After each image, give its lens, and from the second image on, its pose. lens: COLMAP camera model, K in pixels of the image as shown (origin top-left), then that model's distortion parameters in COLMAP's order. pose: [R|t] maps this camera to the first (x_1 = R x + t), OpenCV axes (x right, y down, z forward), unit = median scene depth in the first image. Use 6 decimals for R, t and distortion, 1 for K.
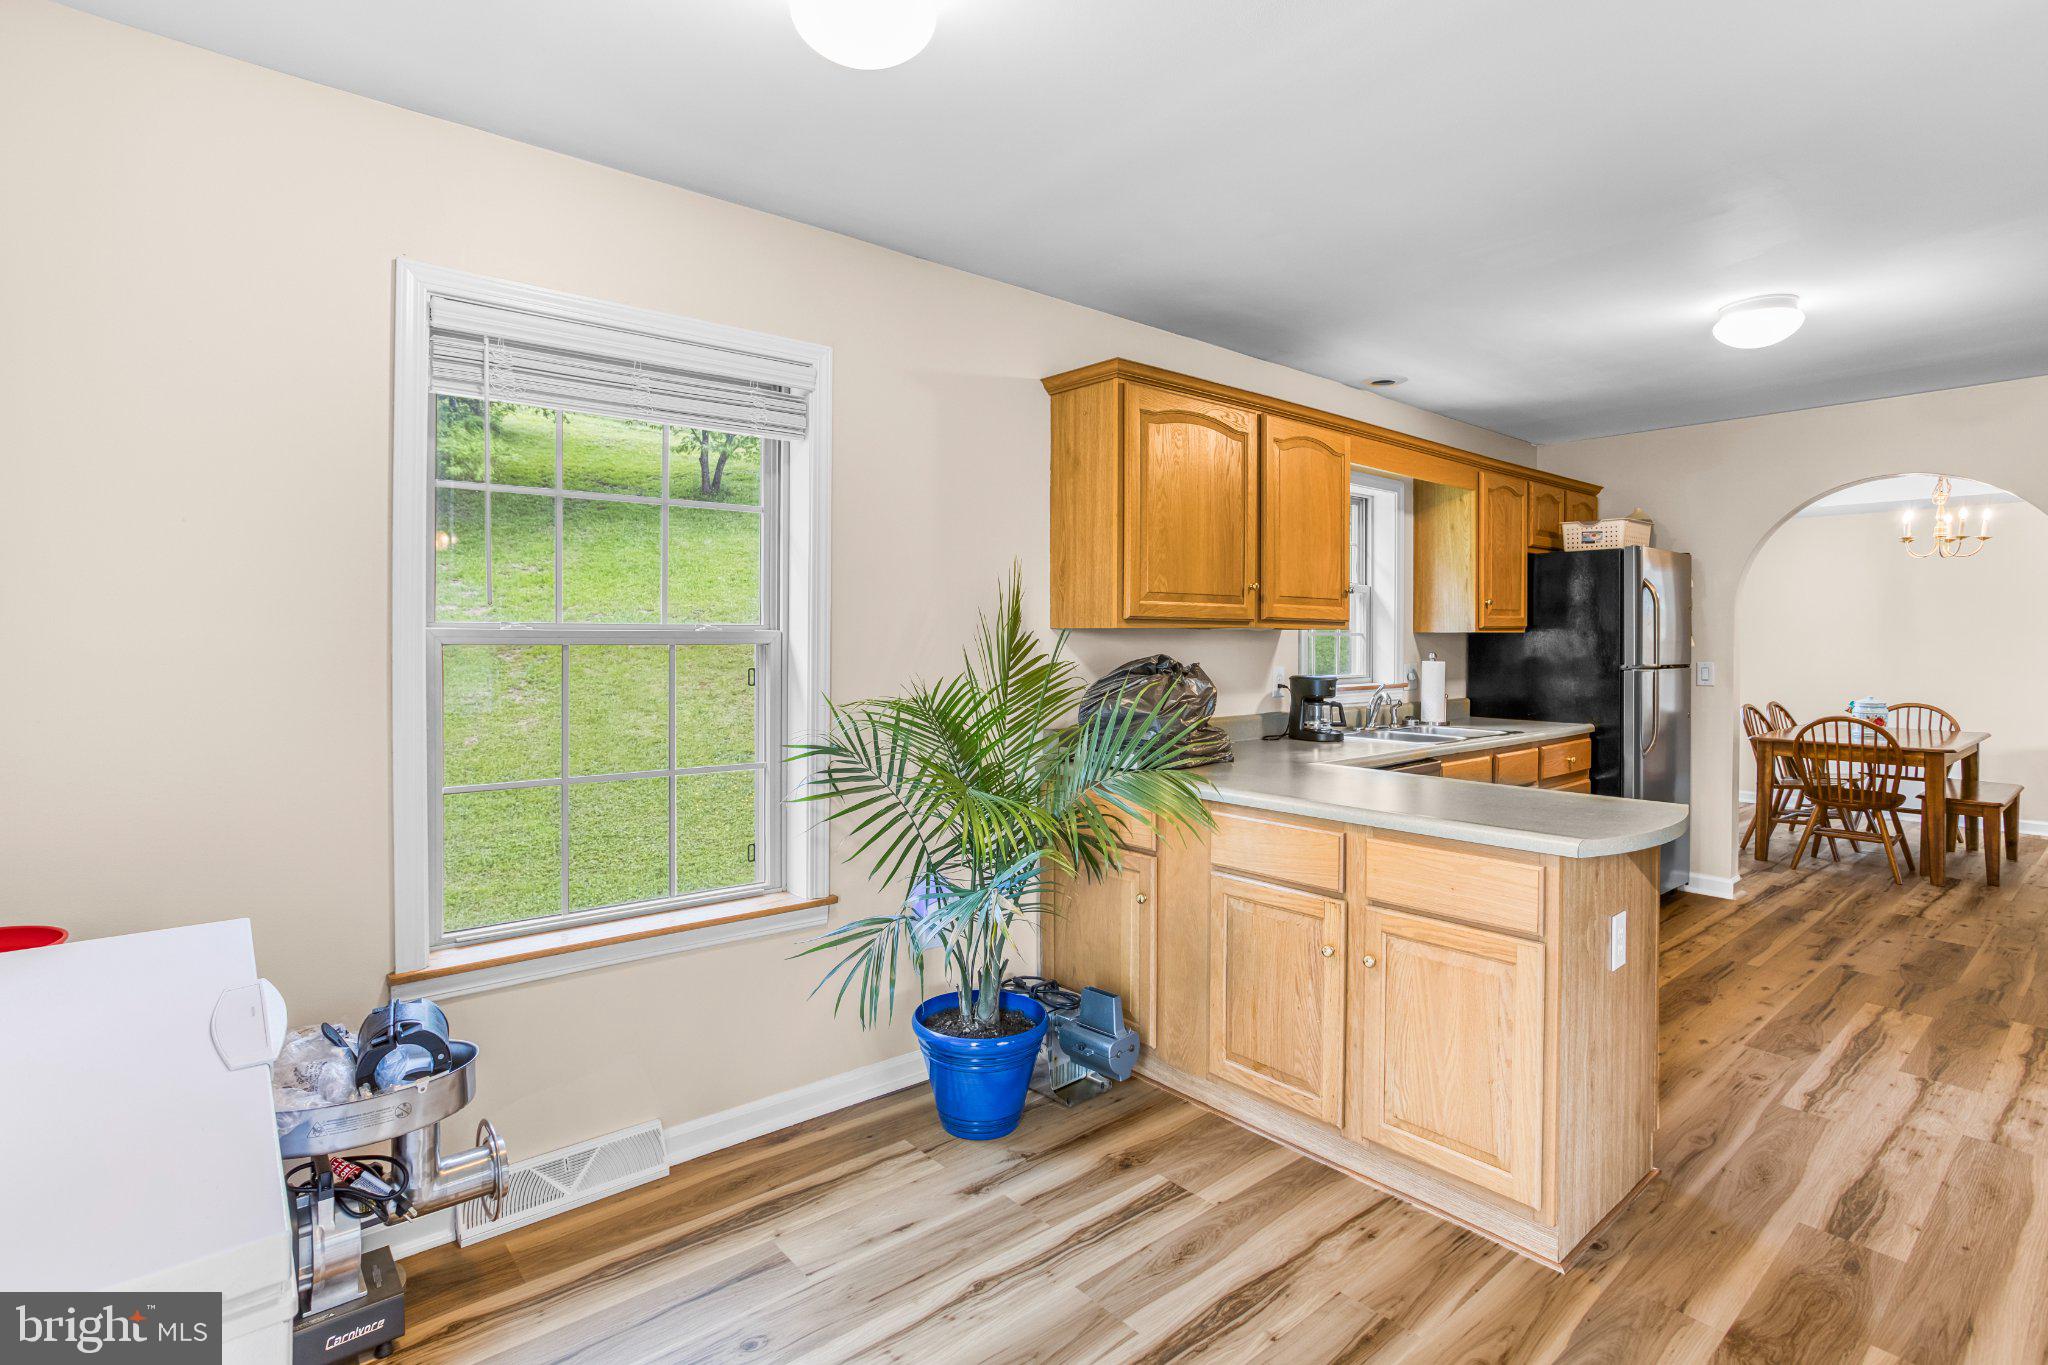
lens RADIAL K [[992.1, 0, 1013.2], [0, 992.1, 644.5], [0, 0, 1]] dist [-0.052807, 0.033462]
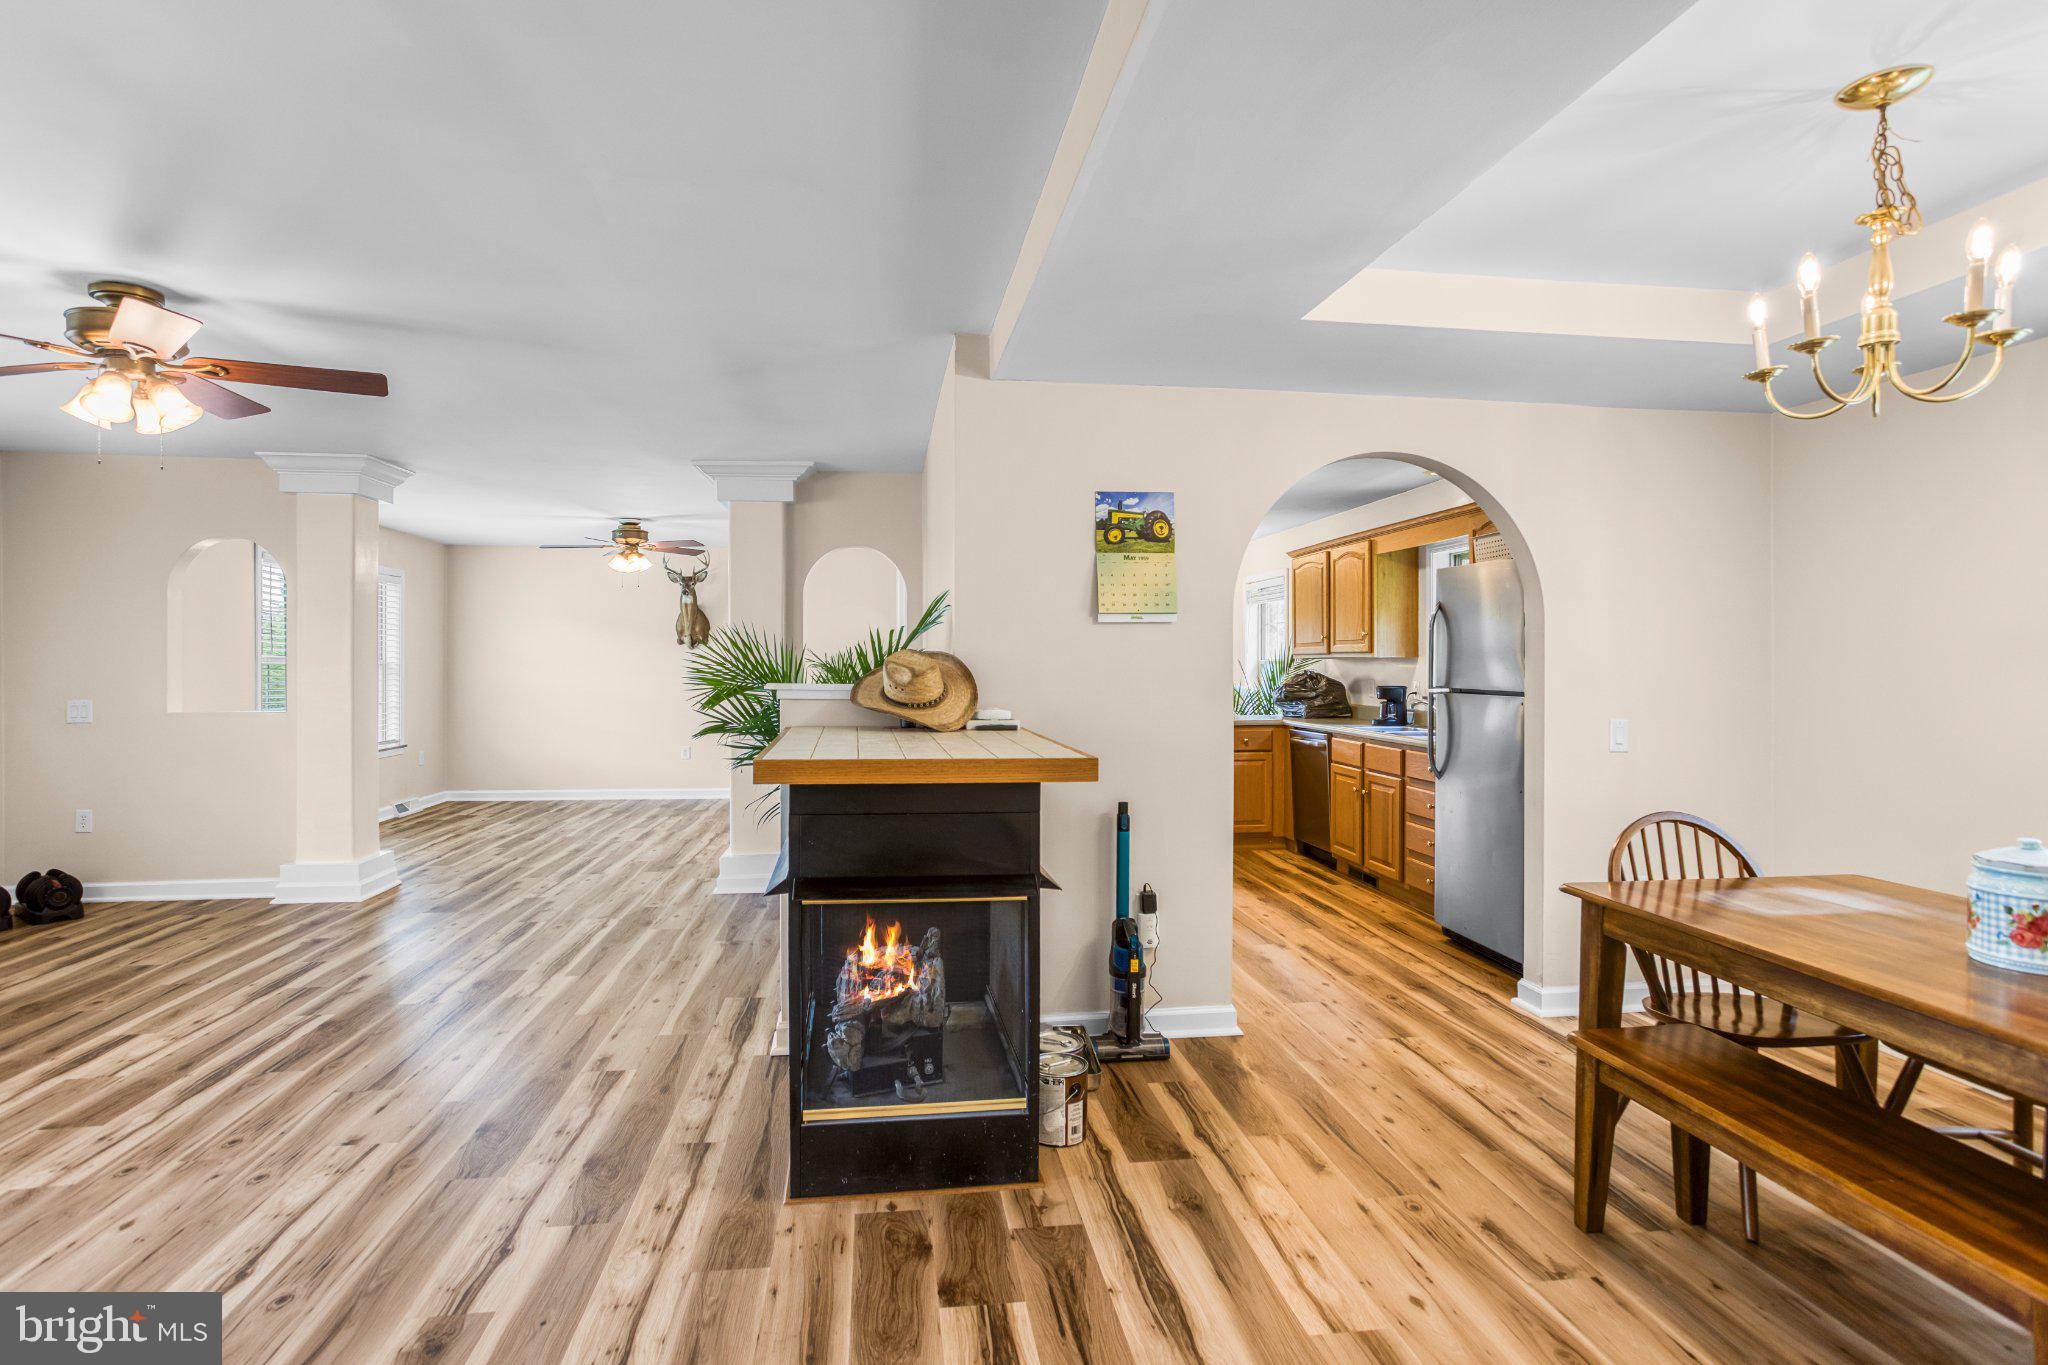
lens RADIAL K [[1023.3, 0, 1016.5], [0, 1023.3, 646.7], [0, 0, 1]] dist [-0.059392, 0.036705]
pose [[-0.533440, -0.015853, -0.845690, 1.704138], [-0.005885, 0.999870, -0.015031, -0.003779], [0.845818, -0.003041, -0.533463, 1.144426]]
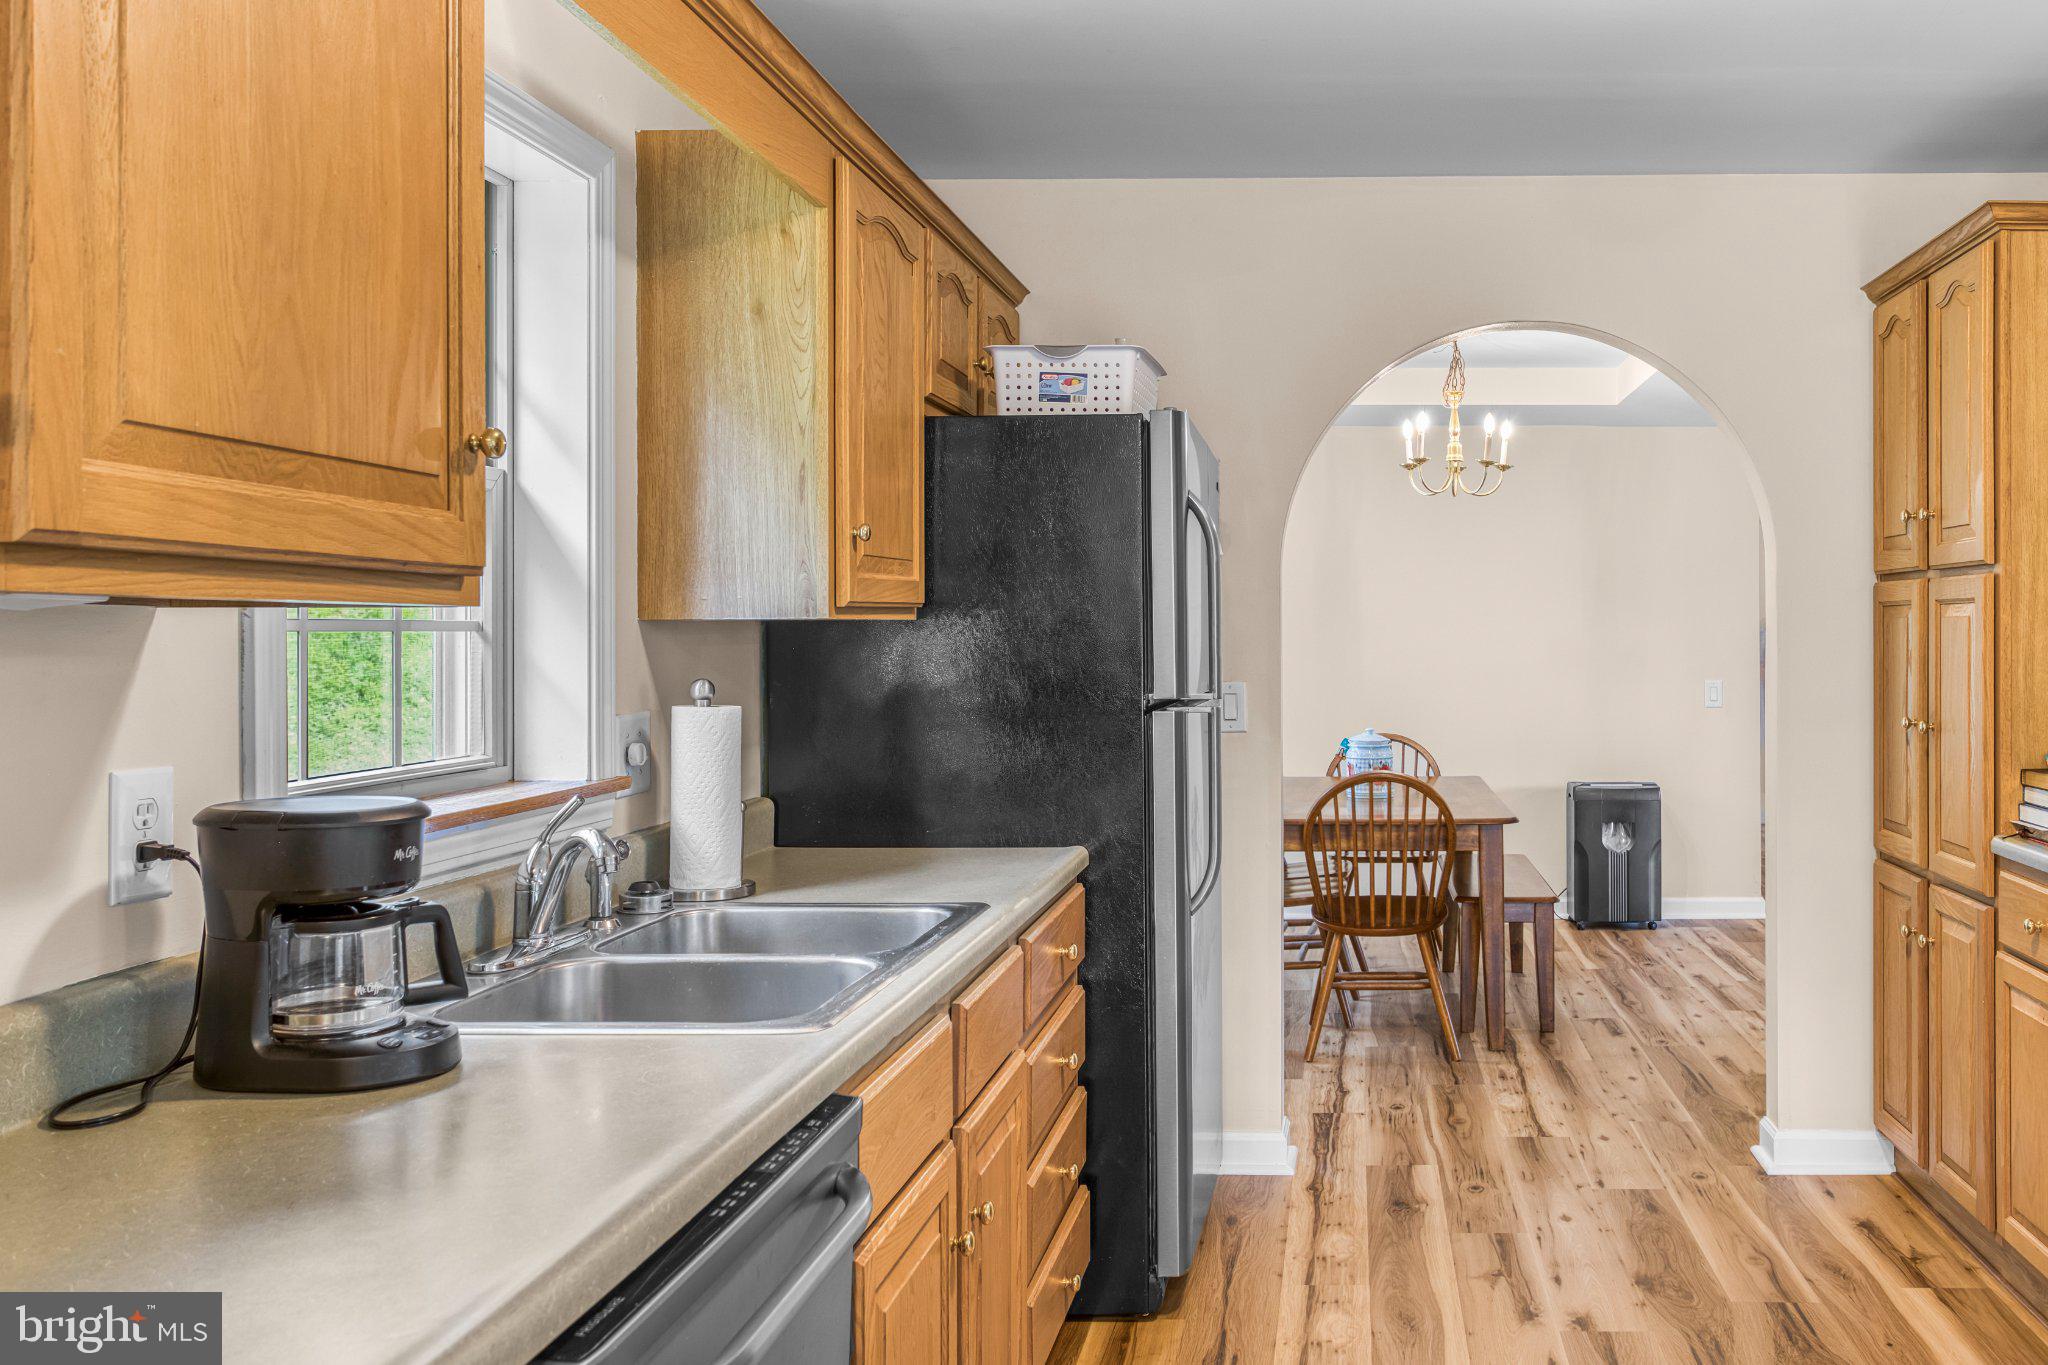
lens RADIAL K [[1675.7, 0, 1335.2], [0, 1675.7, 636.0], [0, 0, 1]] dist [-0.008948, 0.006796]
pose [[0.647619, -0.007065, 0.761932, 0.132305], [0.009573, 0.999954, 0.001136, -0.005241], [-0.761904, 0.006558, 0.647656, 0.465403]]
